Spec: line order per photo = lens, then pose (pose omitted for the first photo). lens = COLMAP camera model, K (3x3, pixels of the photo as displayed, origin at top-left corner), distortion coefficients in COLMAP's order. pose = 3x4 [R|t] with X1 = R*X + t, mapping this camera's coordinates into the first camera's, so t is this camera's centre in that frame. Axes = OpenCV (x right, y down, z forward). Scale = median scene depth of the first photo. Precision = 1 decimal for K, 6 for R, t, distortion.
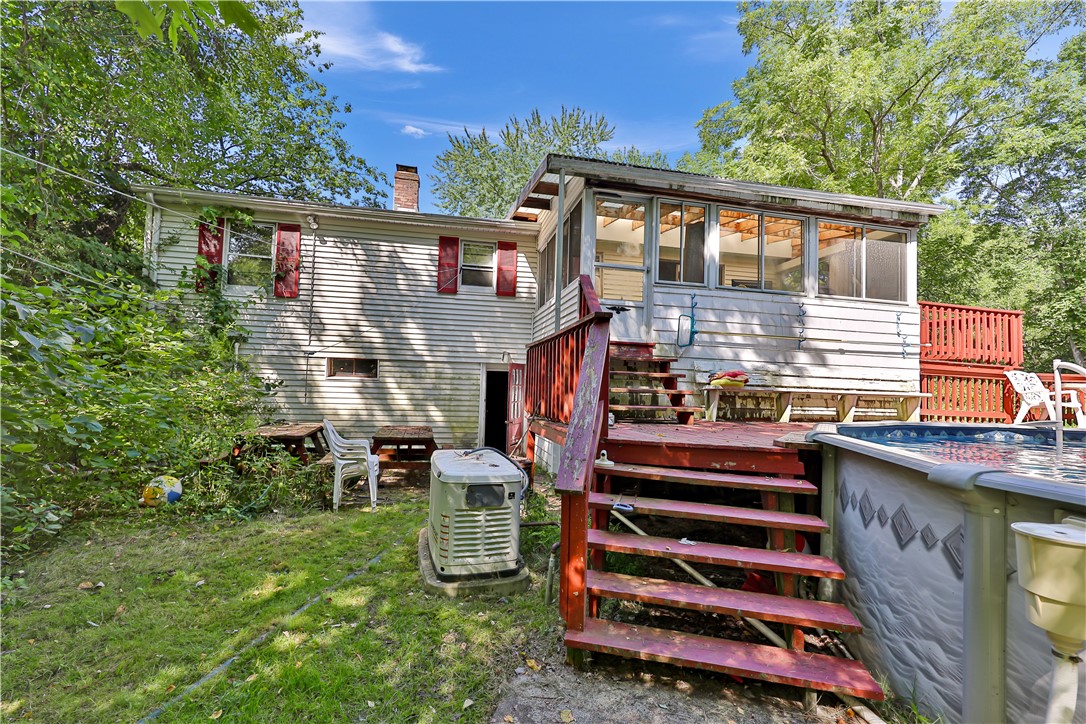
lens RADIAL K [[434.5, 0, 539.8], [0, 434.5, 368.2], [0, 0, 1]] dist [0.006200, 0.000297]
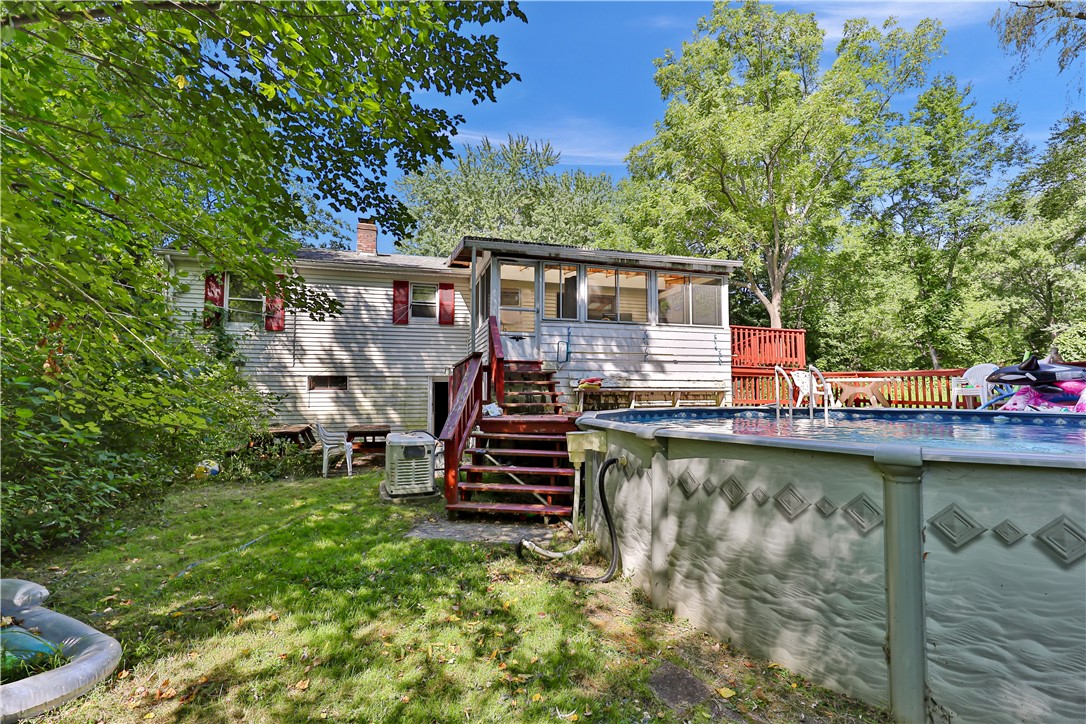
lens RADIAL K [[434.5, 0, 539.8], [0, 434.5, 368.2], [0, 0, 1]] dist [0.006200, 0.000297]
pose [[0.996949, -0.027860, 0.072910, 0.120005], [0.028702, 0.999533, -0.010520, -0.013786], [-0.072582, 0.012580, 0.997283, -0.383092]]
